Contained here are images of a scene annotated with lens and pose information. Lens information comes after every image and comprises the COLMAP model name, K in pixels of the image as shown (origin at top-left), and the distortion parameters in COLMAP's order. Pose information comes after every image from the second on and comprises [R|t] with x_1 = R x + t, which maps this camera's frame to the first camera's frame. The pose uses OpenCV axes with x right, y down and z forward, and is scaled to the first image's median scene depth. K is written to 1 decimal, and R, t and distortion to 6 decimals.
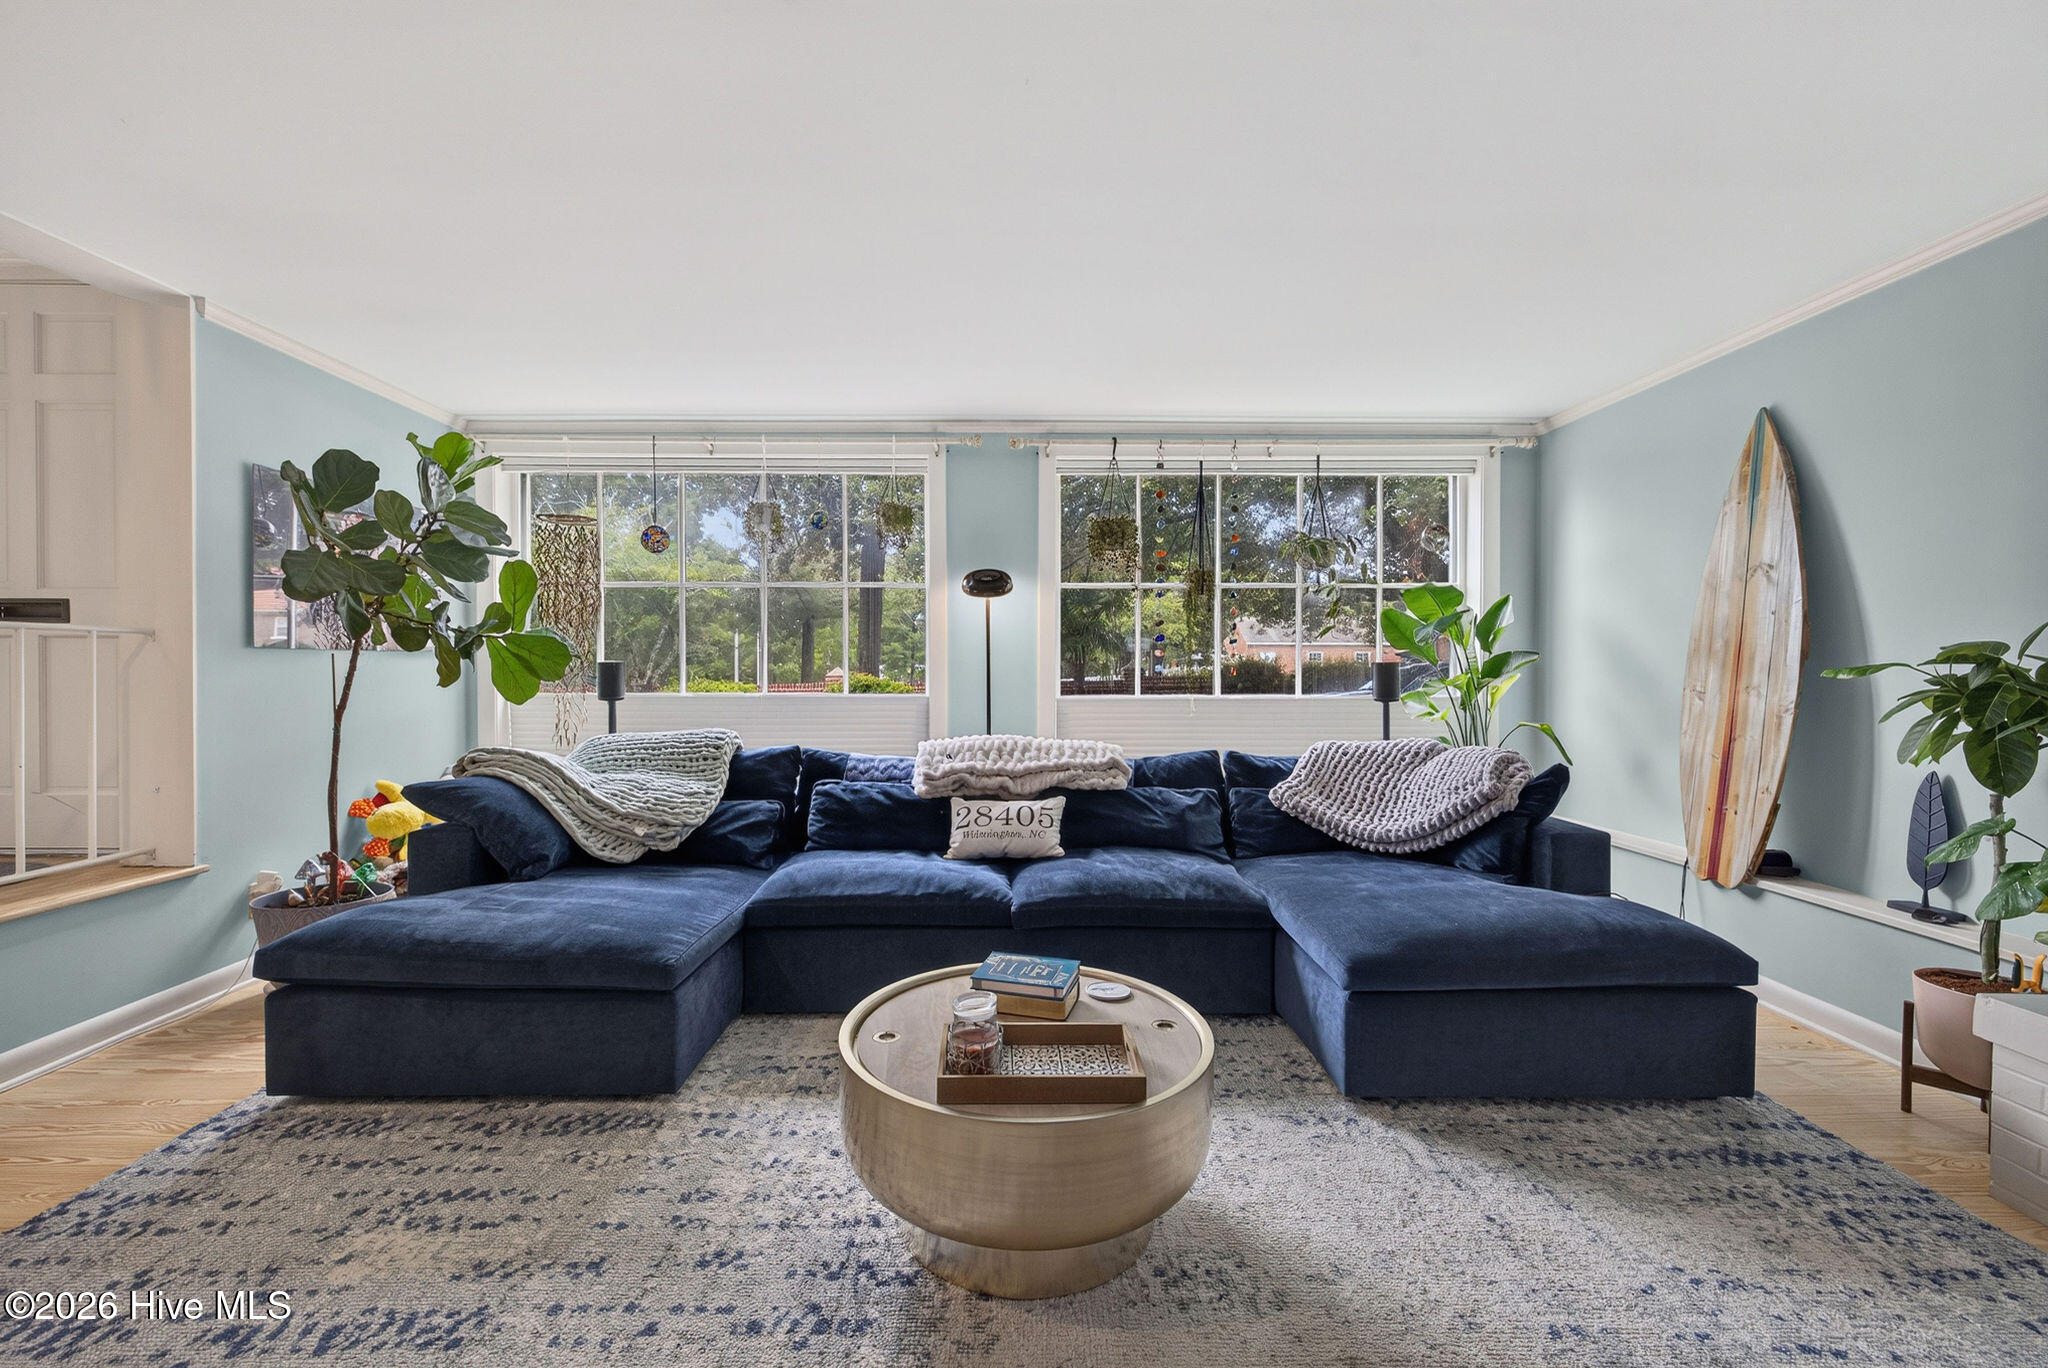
lens RADIAL K [[855.6, 0, 1018.4], [0, 855.6, 668.6], [0, 0, 1]] dist [0.001834, -0.000162]
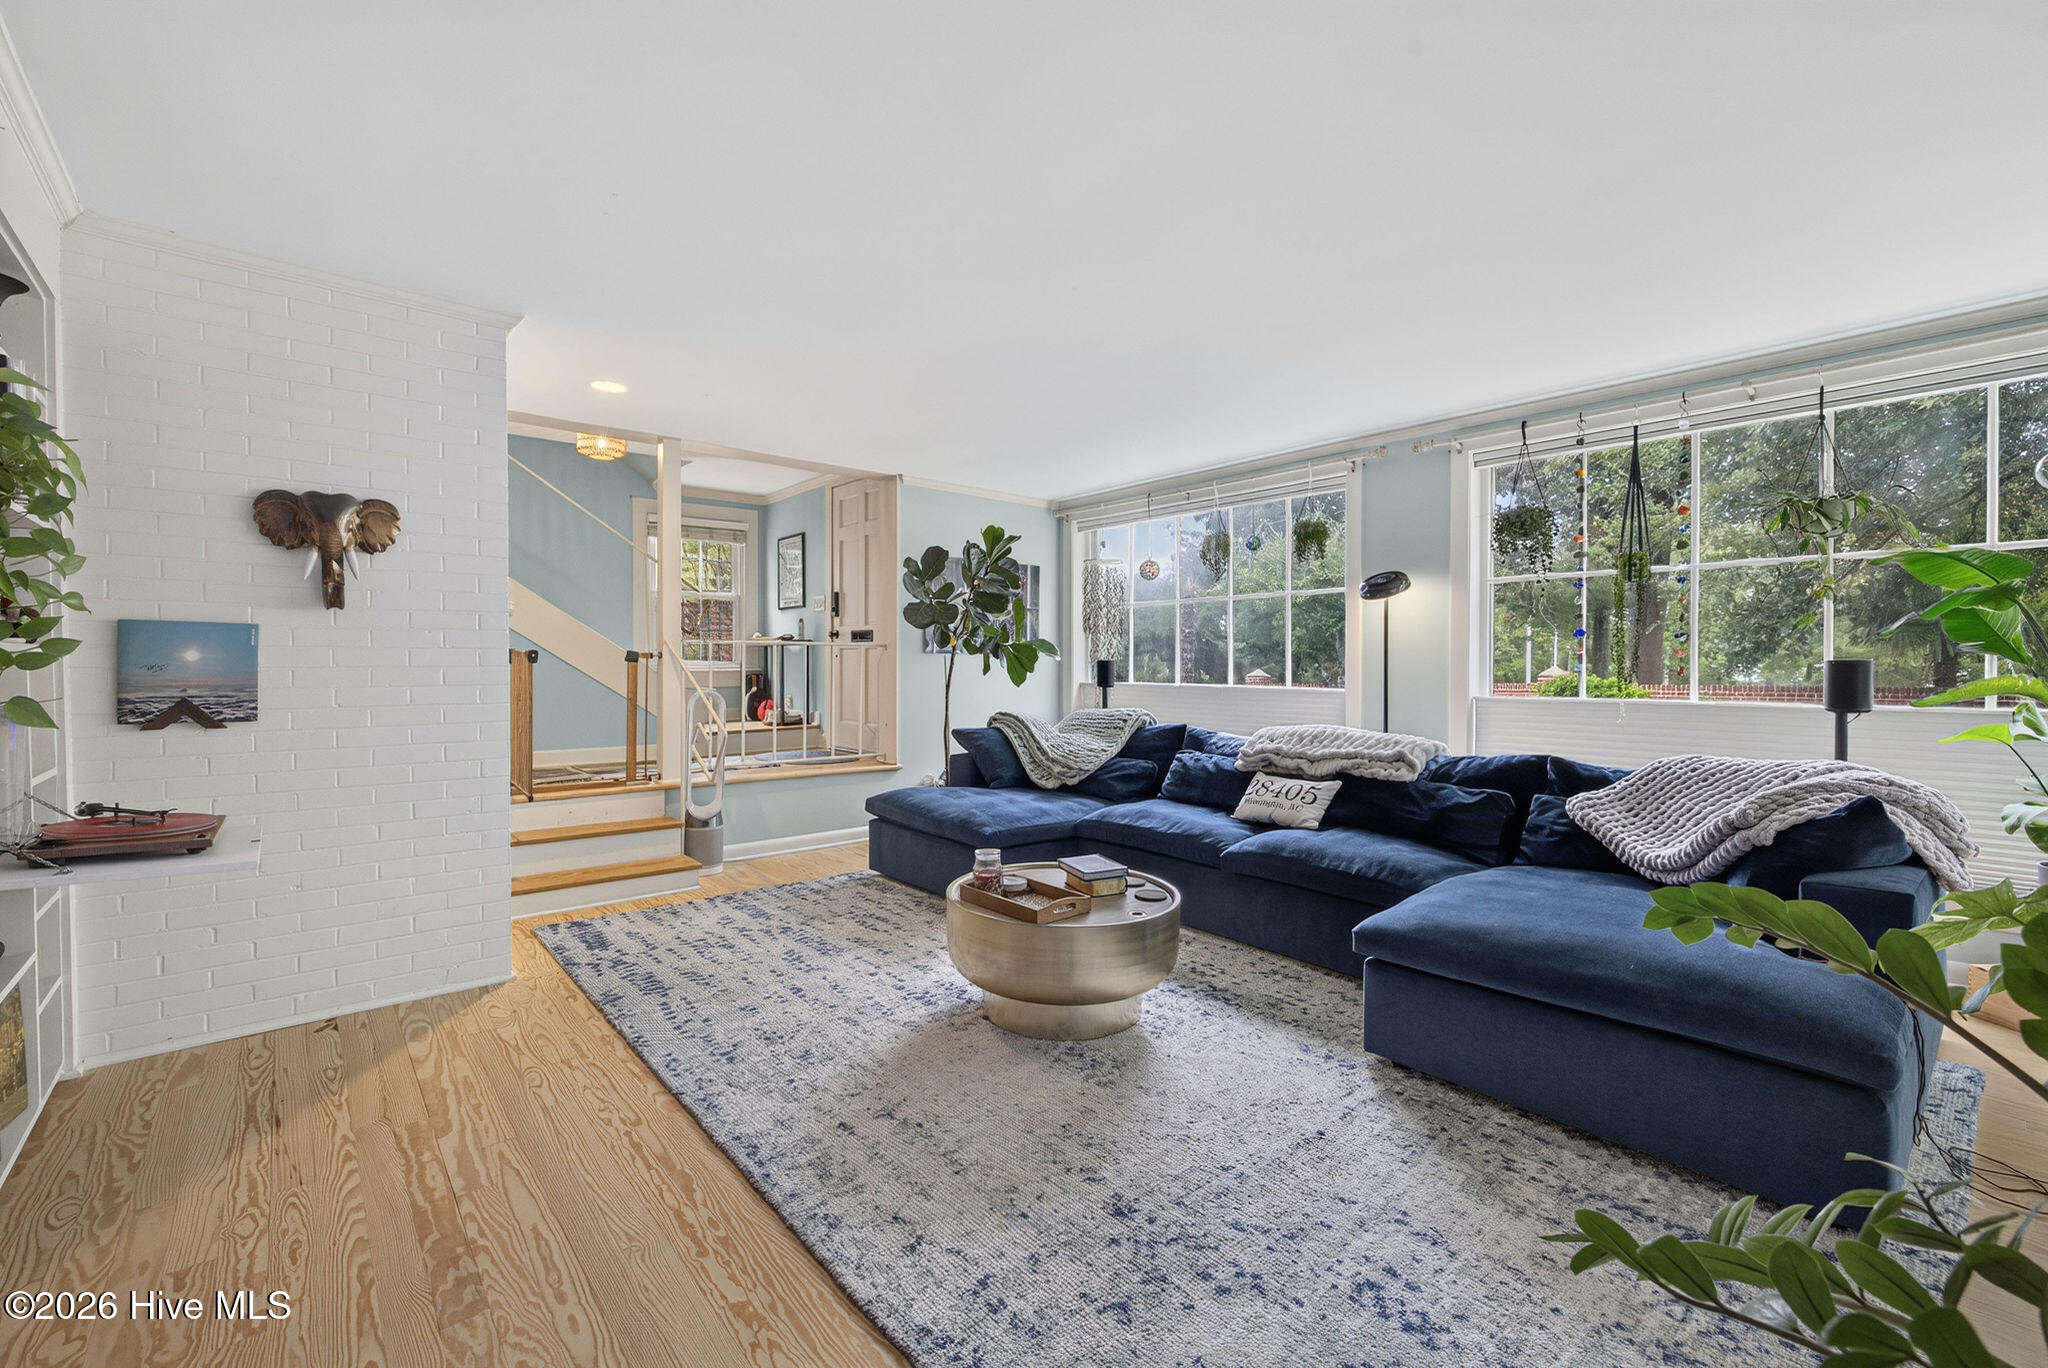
lens RADIAL K [[855.6, 0, 1018.4], [0, 855.6, 668.6], [0, 0, 1]] dist [0.001834, -0.000162]
pose [[0.645056, 0.007794, -0.764095, 0.681531], [-0.002506, 0.999964, 0.008084, -0.005664], [0.764131, -0.003300, 0.645053, -0.048692]]
